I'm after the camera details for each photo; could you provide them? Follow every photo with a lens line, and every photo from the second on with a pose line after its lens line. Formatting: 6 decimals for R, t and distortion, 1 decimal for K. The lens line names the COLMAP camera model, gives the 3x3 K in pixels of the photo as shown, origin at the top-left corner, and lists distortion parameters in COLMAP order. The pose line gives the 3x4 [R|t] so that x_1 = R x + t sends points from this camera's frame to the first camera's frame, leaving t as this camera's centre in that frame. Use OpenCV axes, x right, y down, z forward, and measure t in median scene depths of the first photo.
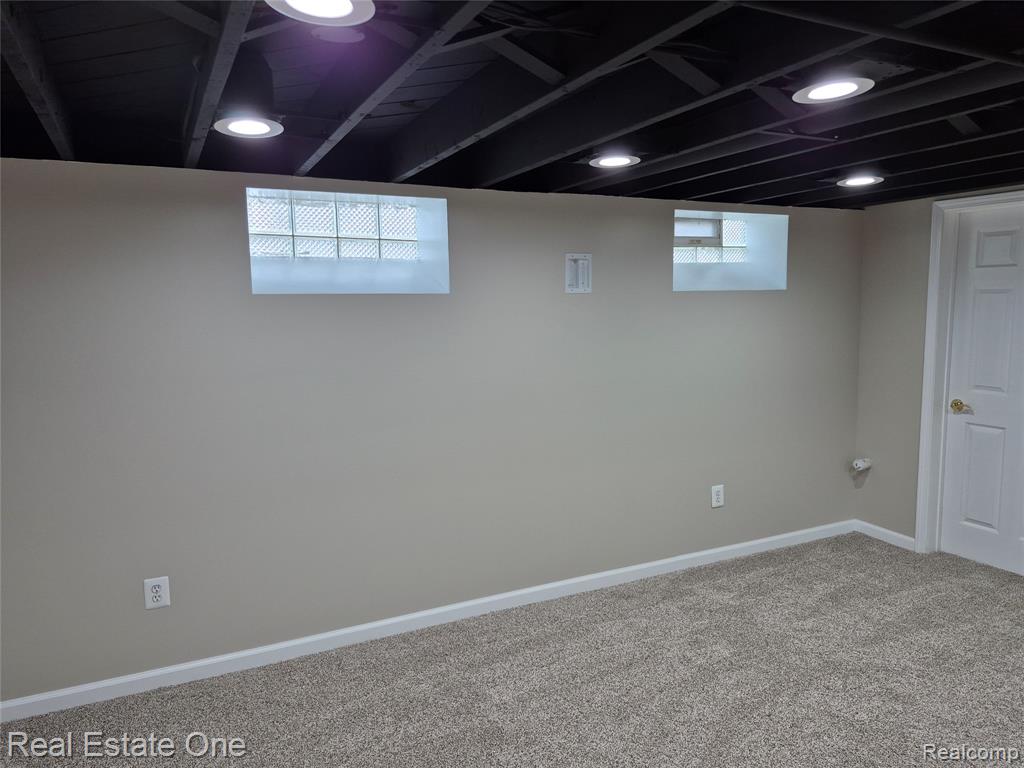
lens RADIAL K [[709.4, 0, 503.5], [0, 709.4, 386.0], [0, 0, 1]] dist [0.023305, -0.011123]
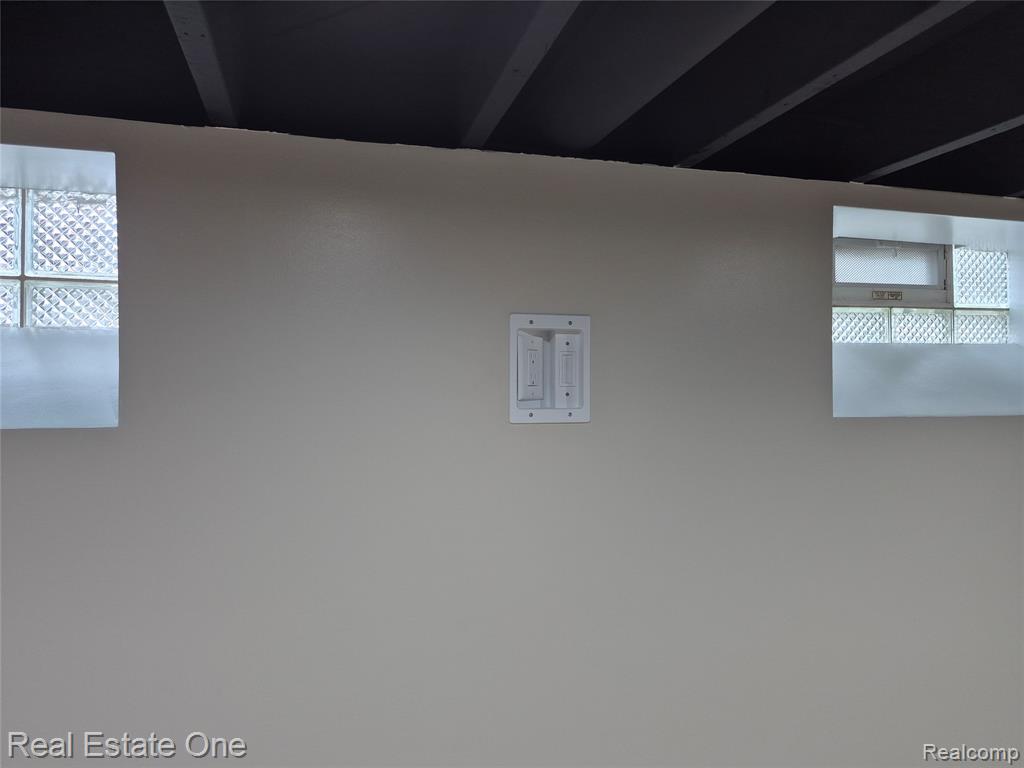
lens RADIAL K [[709.4, 0, 520.7], [0, 709.4, 377.5], [0, 0, 1]] dist [0.023305, -0.011123]
pose [[0.981272, 0.026361, -0.190817, 0.137662], [-0.047458, 0.993142, -0.106852, -0.097929], [0.186692, 0.113906, 0.975793, 0.548065]]
